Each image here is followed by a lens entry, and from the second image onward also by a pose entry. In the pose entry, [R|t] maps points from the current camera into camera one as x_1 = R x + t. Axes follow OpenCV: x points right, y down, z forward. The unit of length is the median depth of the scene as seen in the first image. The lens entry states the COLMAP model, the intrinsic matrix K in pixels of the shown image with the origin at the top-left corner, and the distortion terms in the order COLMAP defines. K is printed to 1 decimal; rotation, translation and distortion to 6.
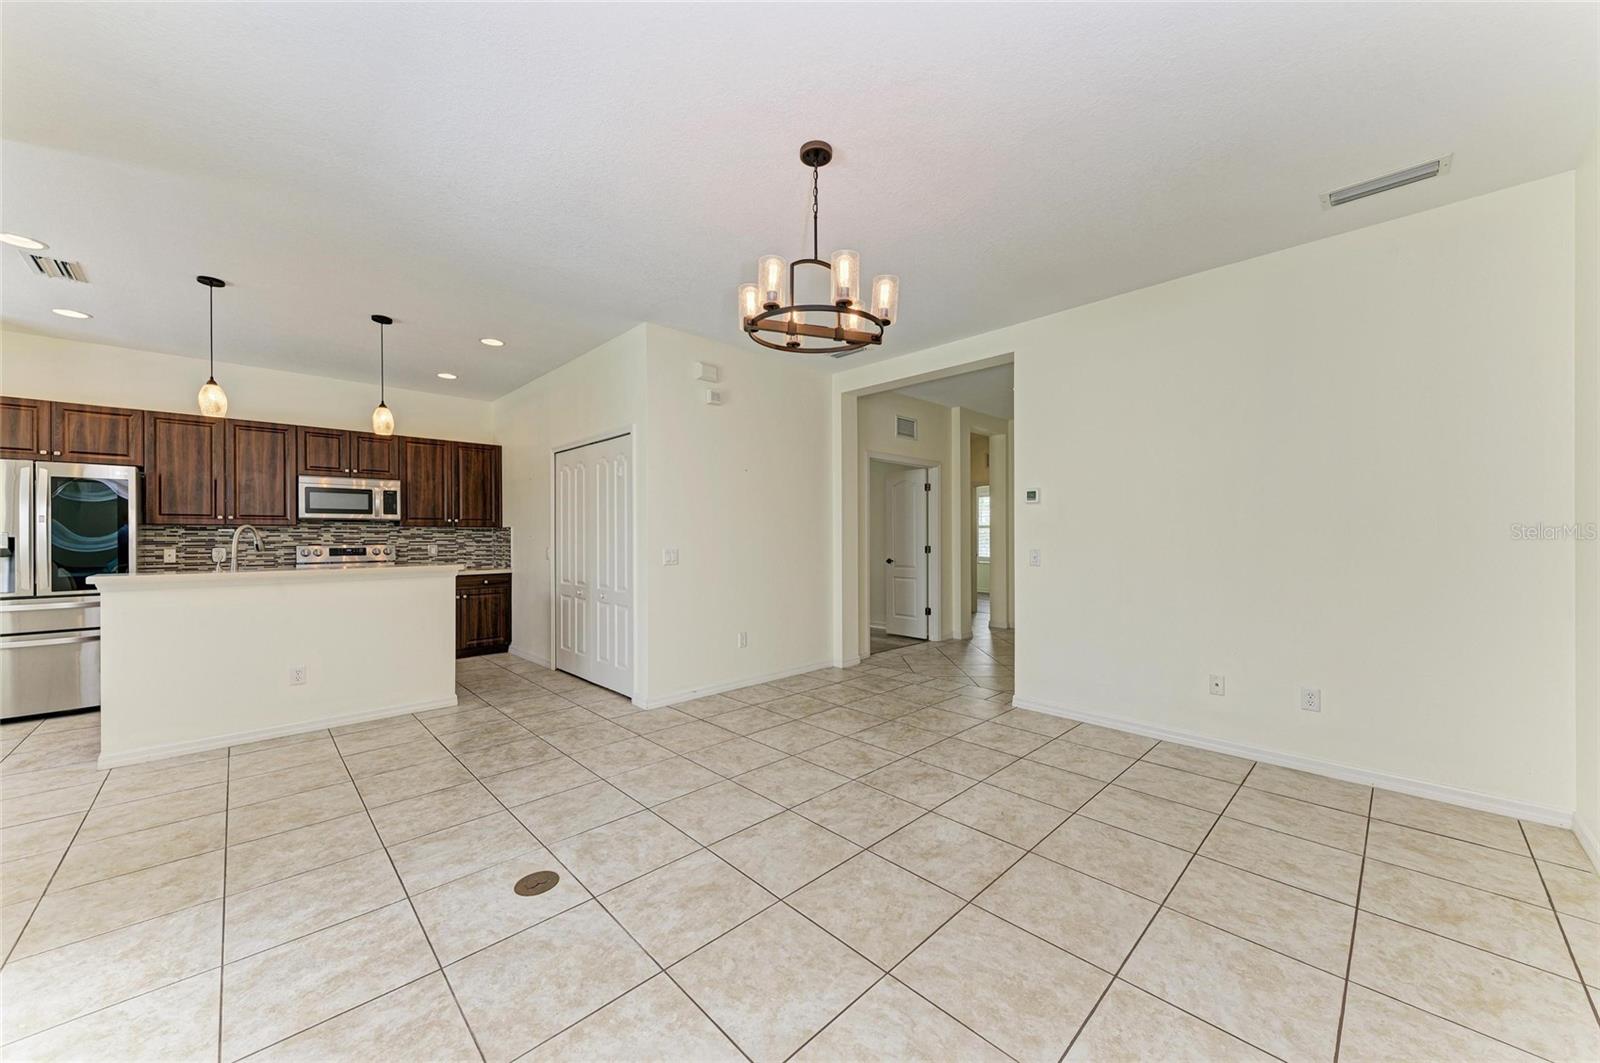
lens RADIAL K [[576.1, 0, 804.7], [0, 576.1, 535.5], [0, 0, 1]] dist [0.021675, -0.007390]
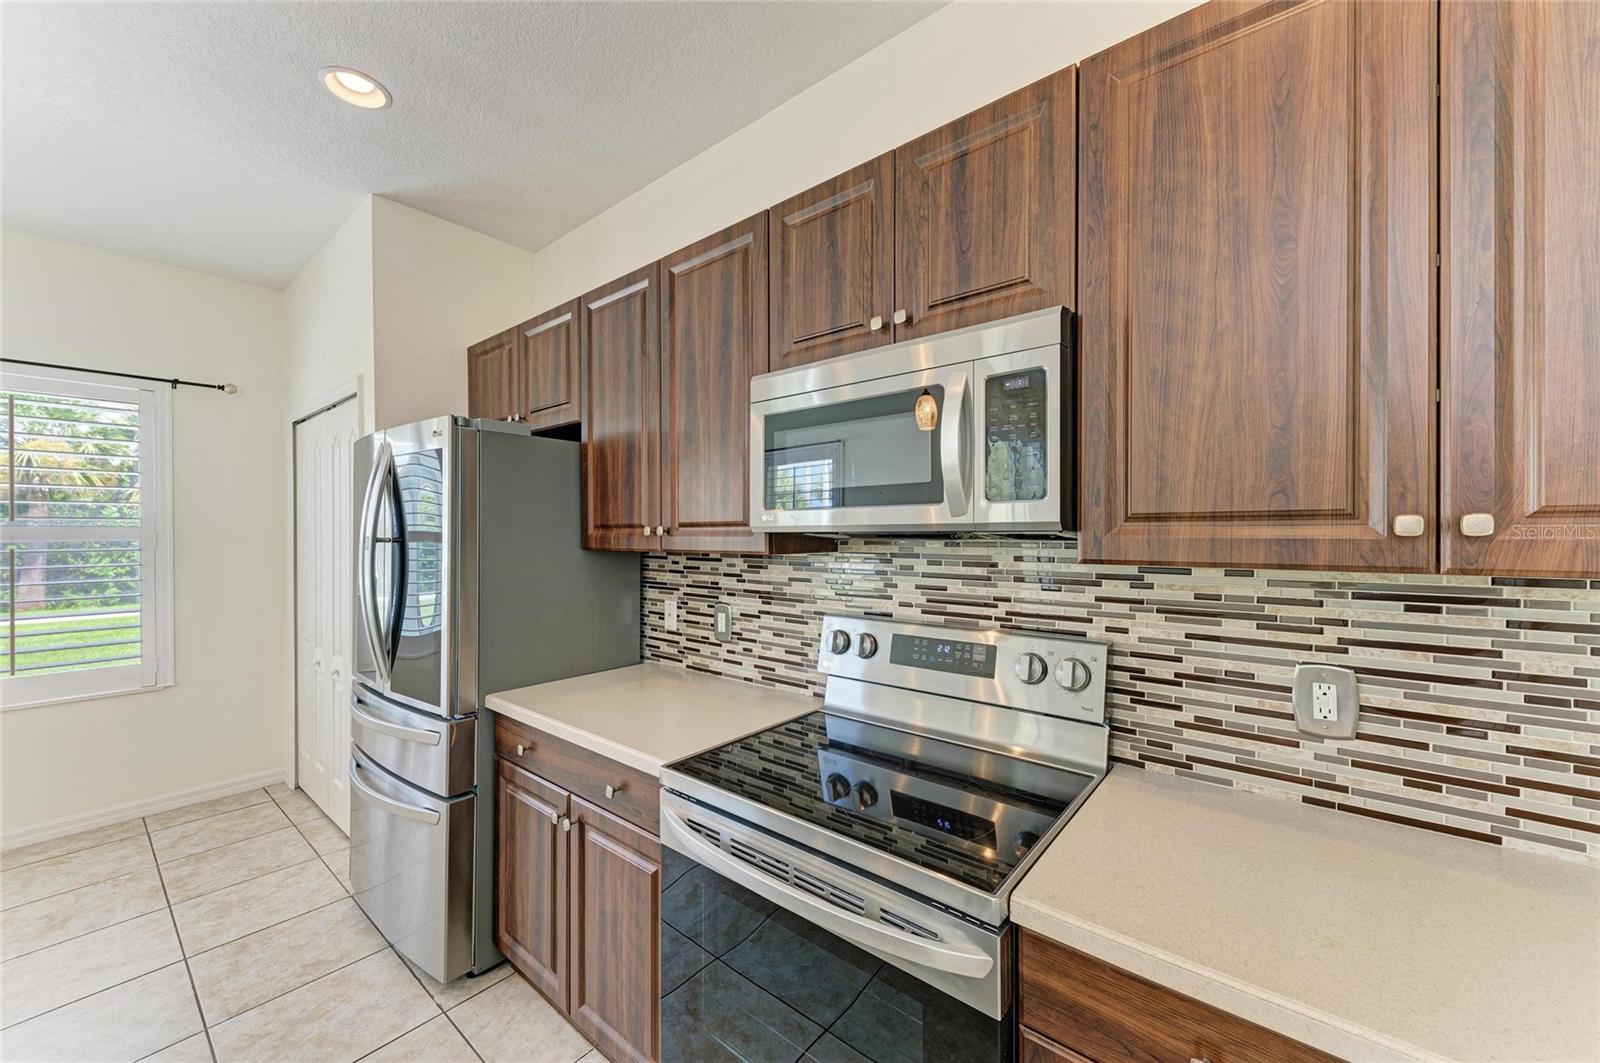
lens RADIAL K [[602.2, 0, 798.7], [0, 602.2, 535.5], [0, 0, 1]] dist [0.015955, -0.006235]
pose [[0.109480, 0.006412, -0.993968, -0.606601], [0.001896, 0.999976, 0.006659, -0.030394], [0.993987, -0.002613, 0.109465, 1.045442]]
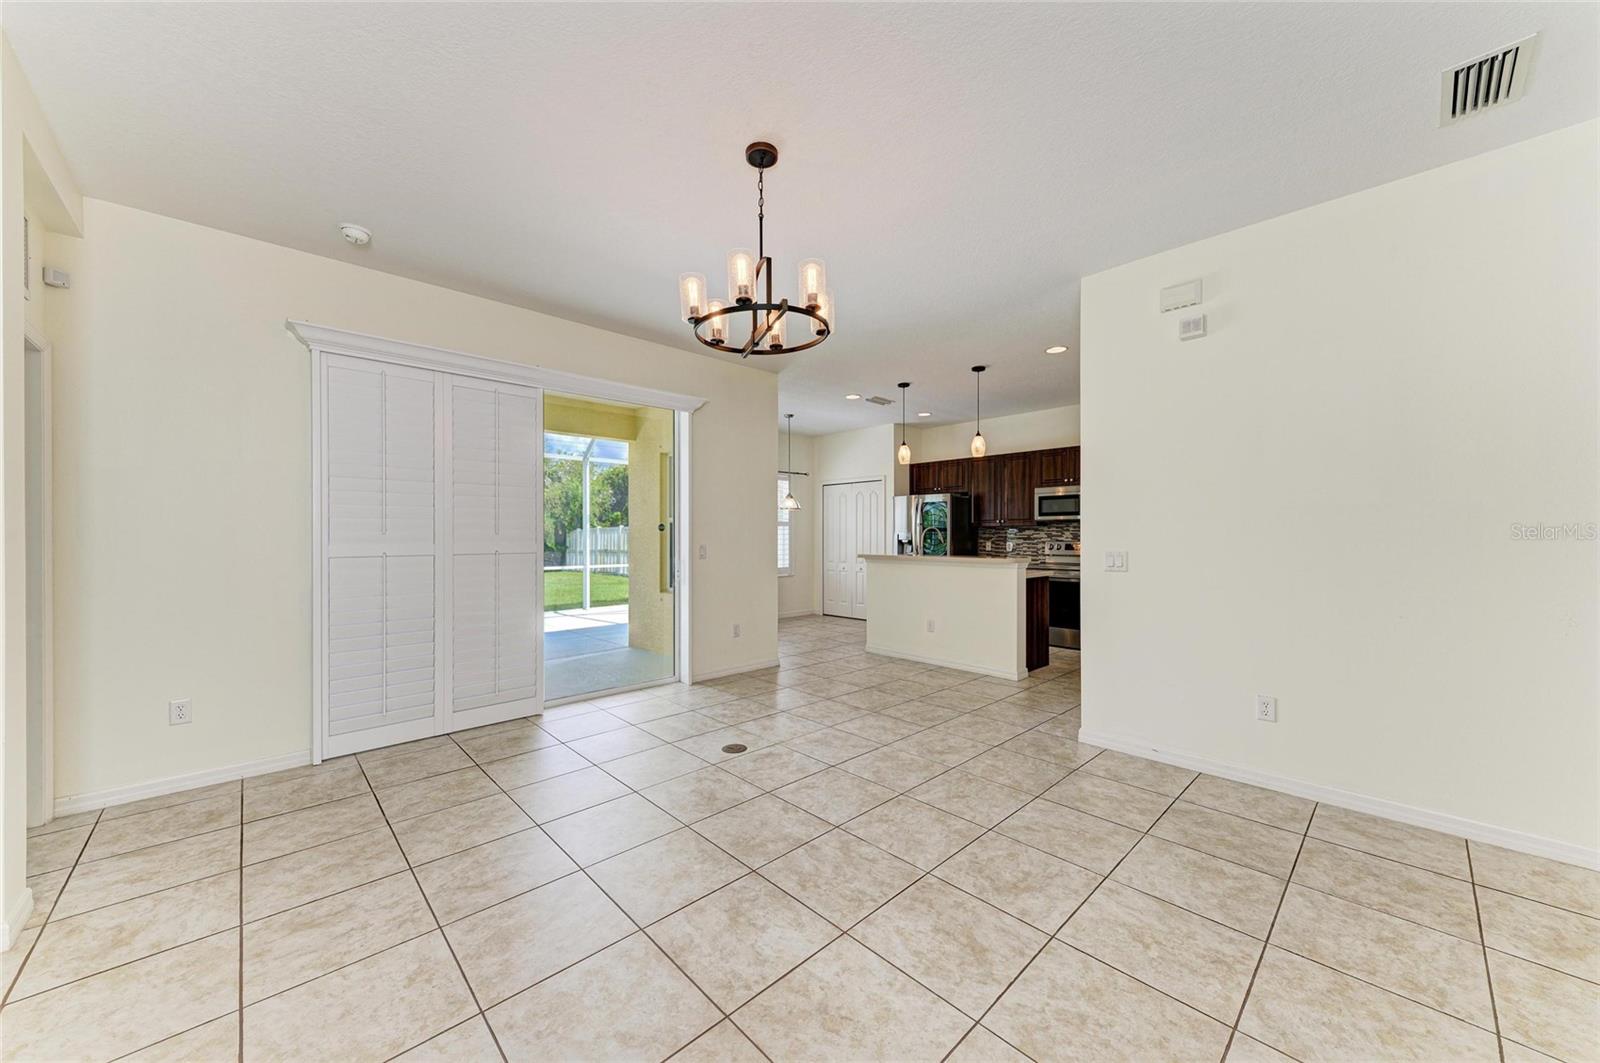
lens RADIAL K [[580.2, 0, 800.0], [0, 580.2, 531.5], [0, 0, 1]] dist [0.016774, -0.007581]
pose [[-0.012206, -0.002700, -0.999922, 0.488510], [-0.001034, 0.999996, -0.002688, -0.000551], [0.999925, 0.001001, -0.012209, 0.508889]]
